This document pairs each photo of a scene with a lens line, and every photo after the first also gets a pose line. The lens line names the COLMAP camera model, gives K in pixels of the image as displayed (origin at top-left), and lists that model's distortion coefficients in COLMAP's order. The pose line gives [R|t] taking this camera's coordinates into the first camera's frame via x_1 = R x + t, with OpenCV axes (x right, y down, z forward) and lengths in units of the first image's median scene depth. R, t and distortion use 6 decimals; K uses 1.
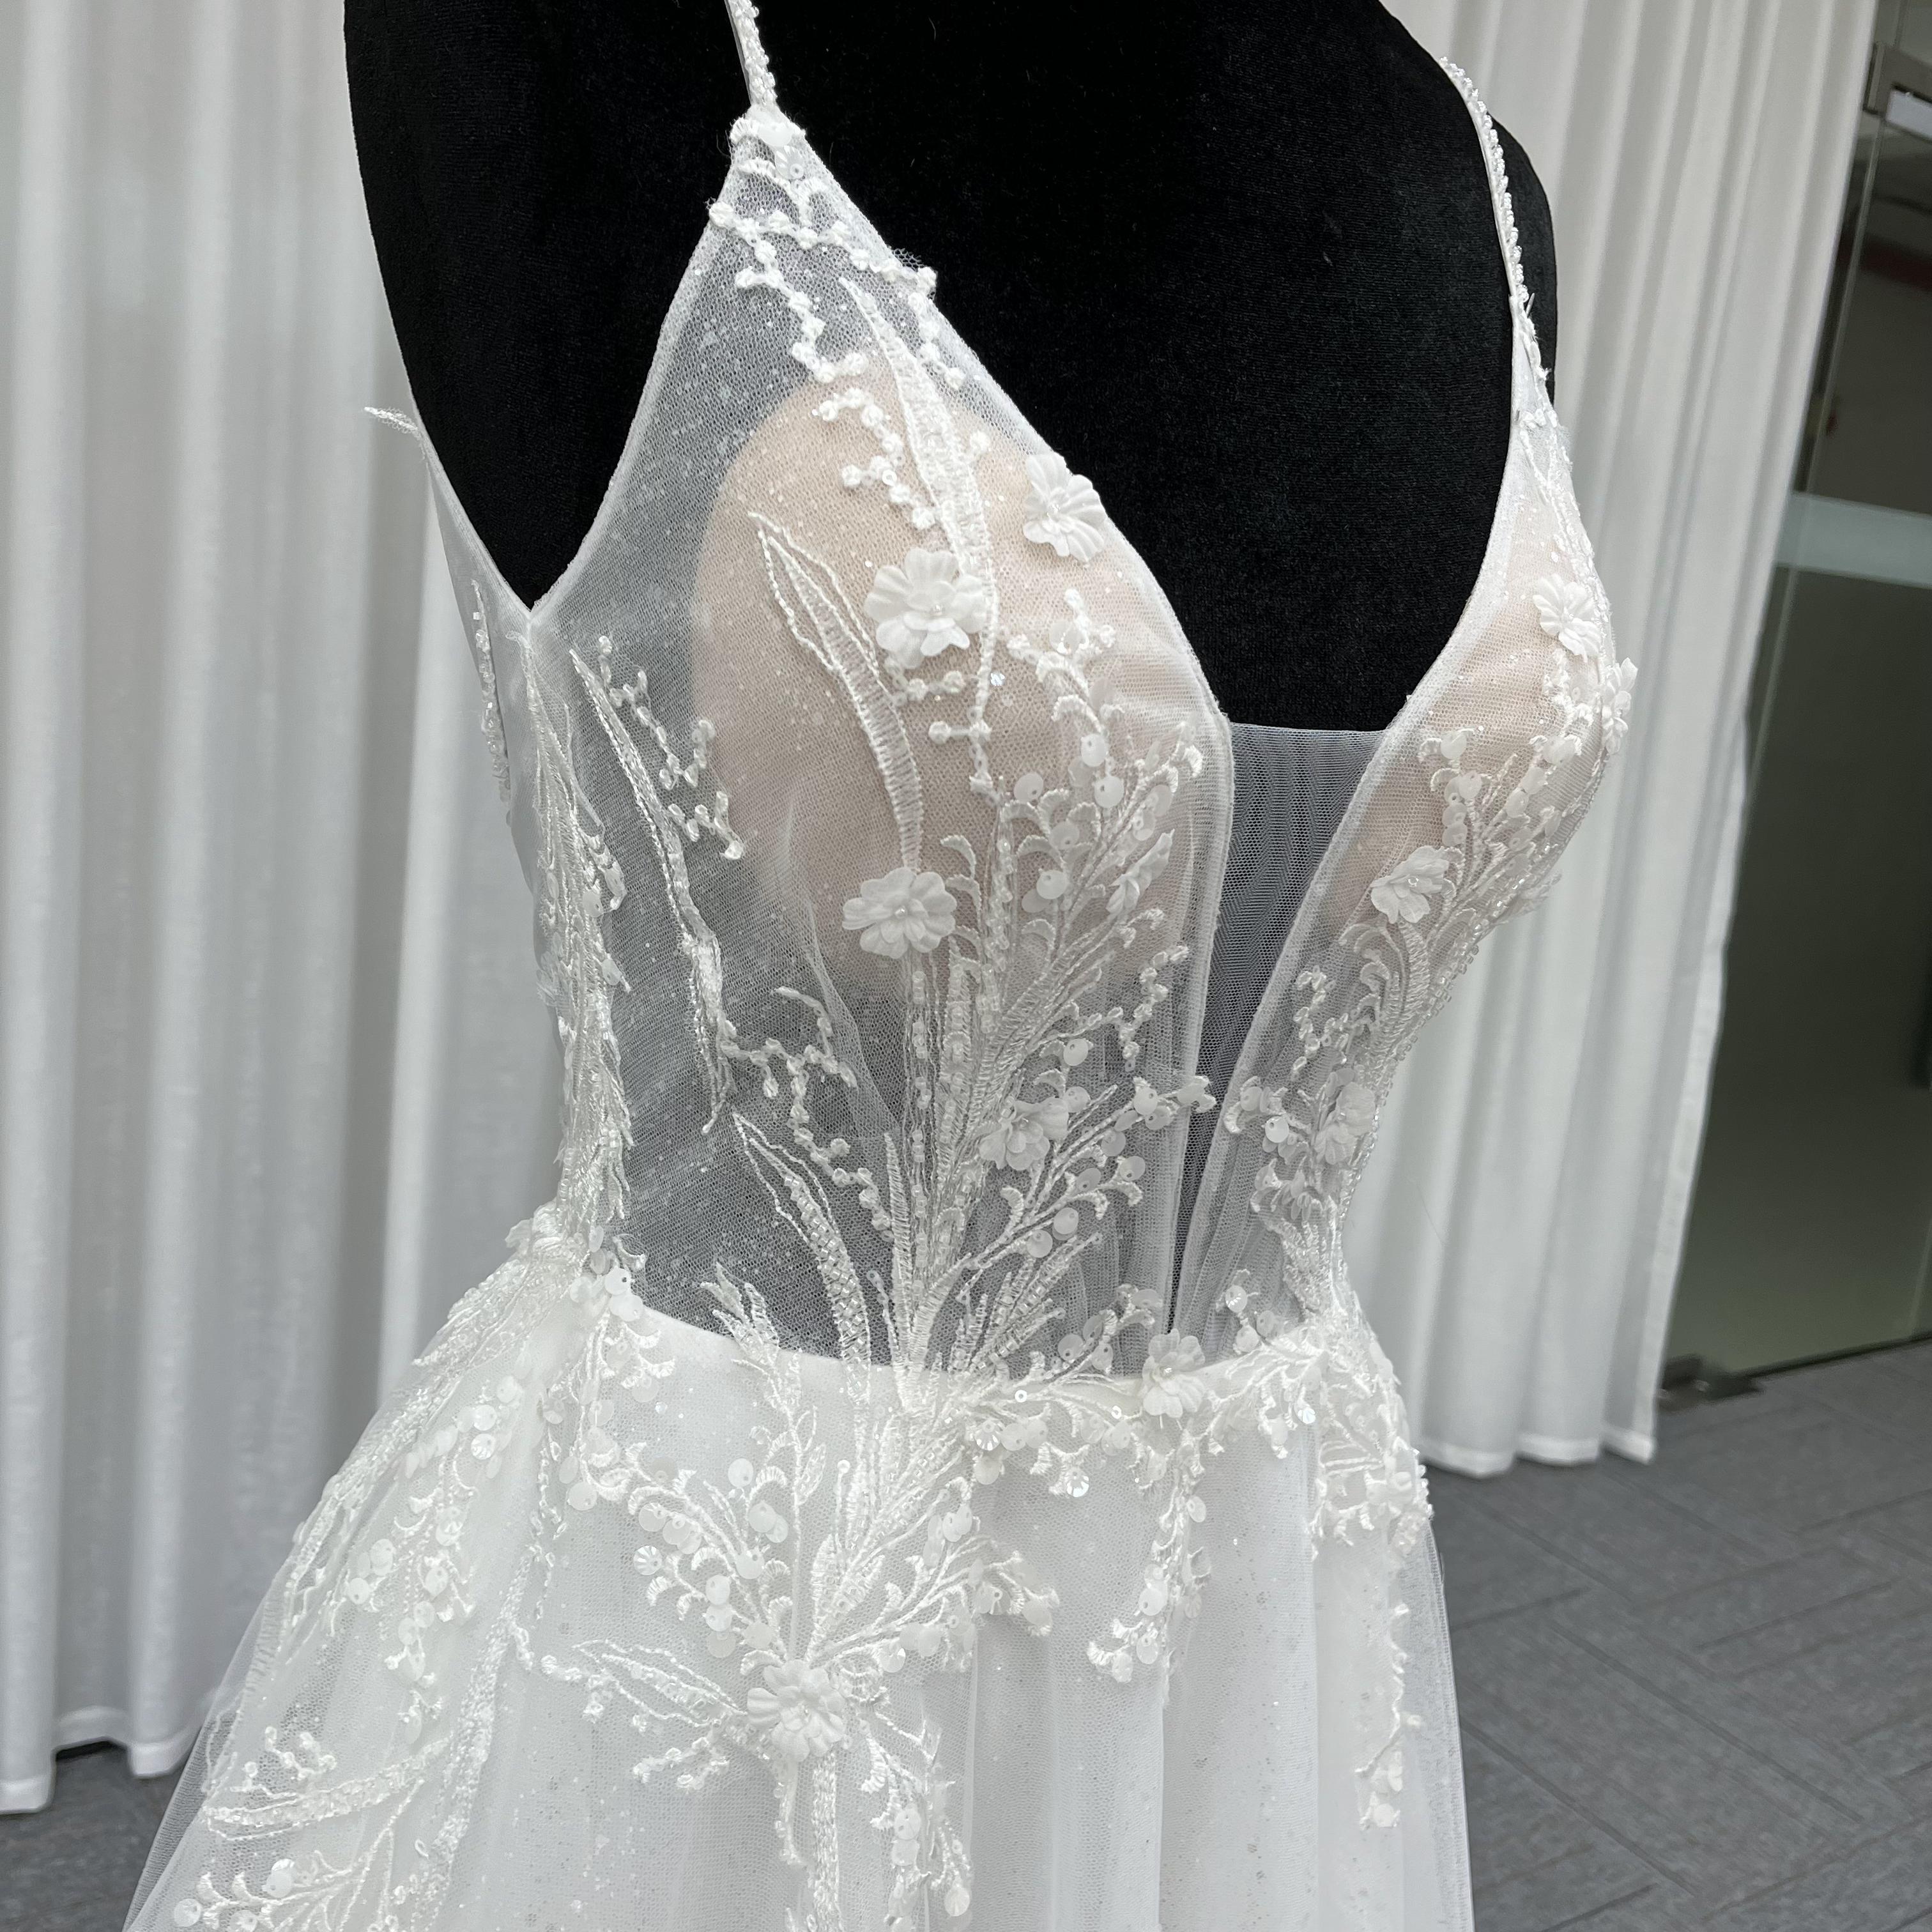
lens RADIAL K [[1946.4, 0, 974.7], [0, 1946.4, 983.6], [0, 0, 1]] dist [0.034308, -0.041365]
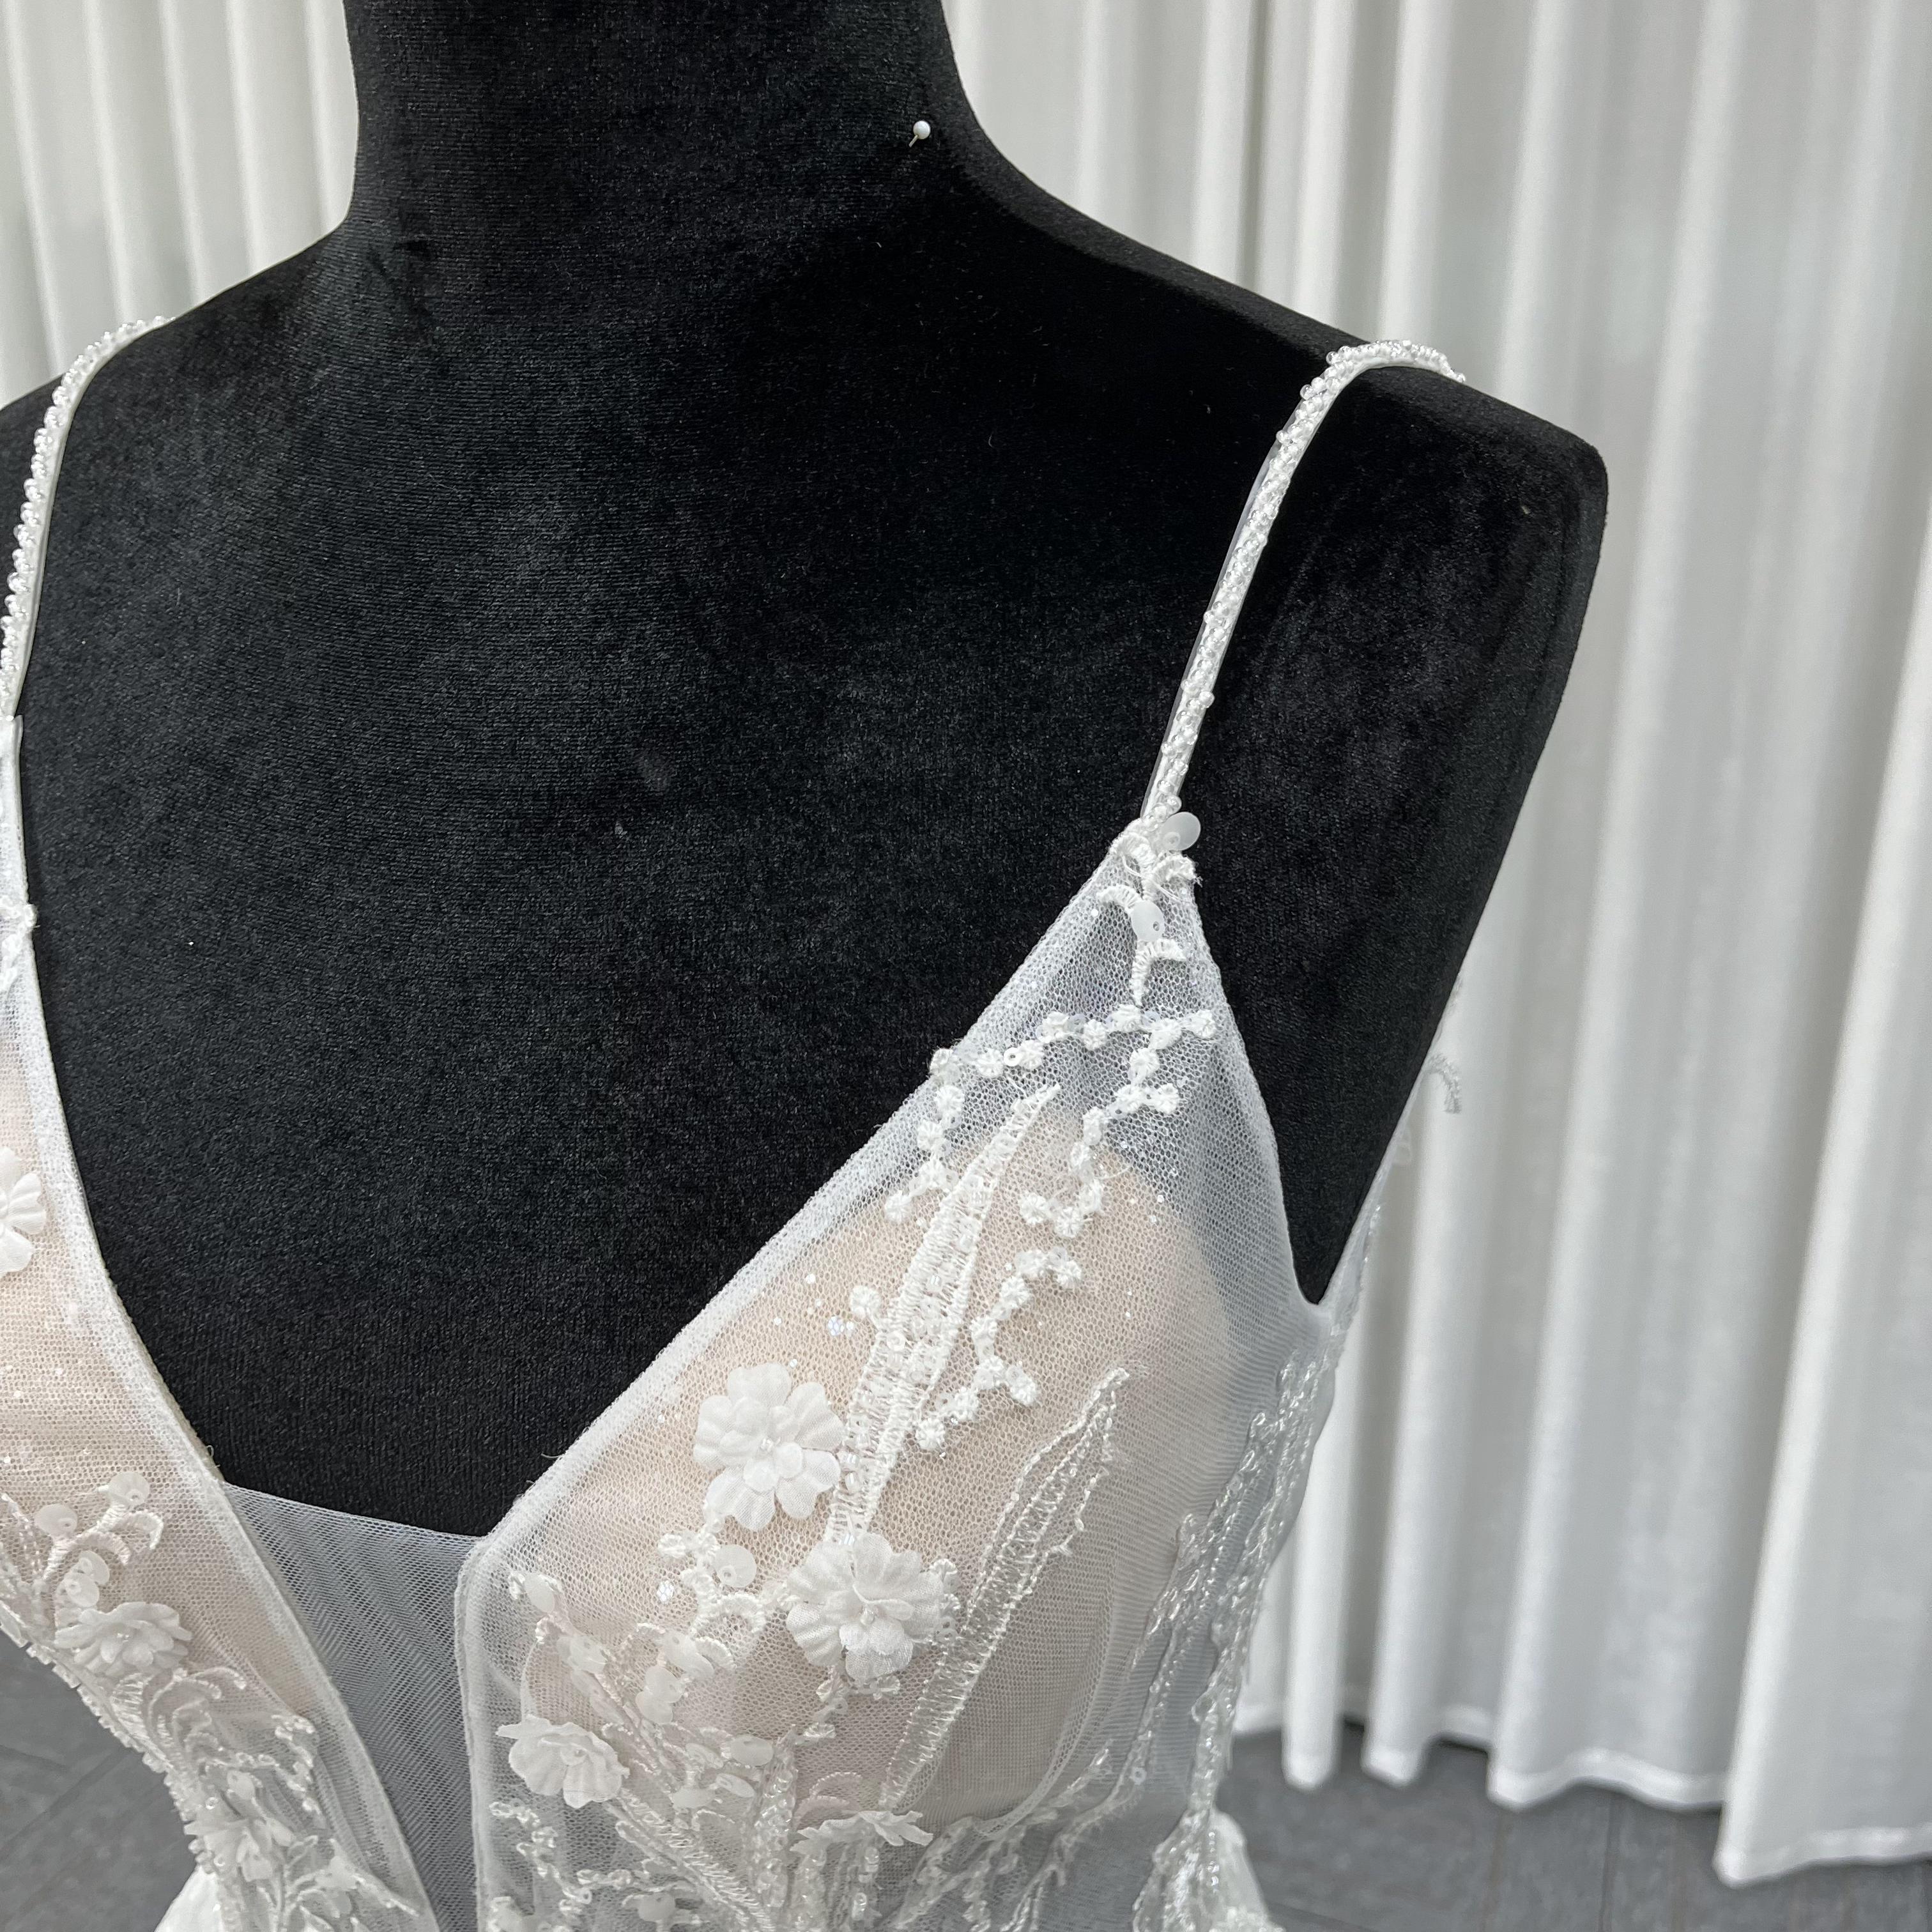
lens RADIAL K [[1946.4, 0, 974.7], [0, 1946.4, 983.6], [0, 0, 1]] dist [0.034308, -0.041365]
pose [[0.601213, 0.140466, -0.786647, 0.831564], [-0.116122, 0.989337, 0.087910, -0.404482], [0.790607, 0.038494, 0.611113, 0.699271]]
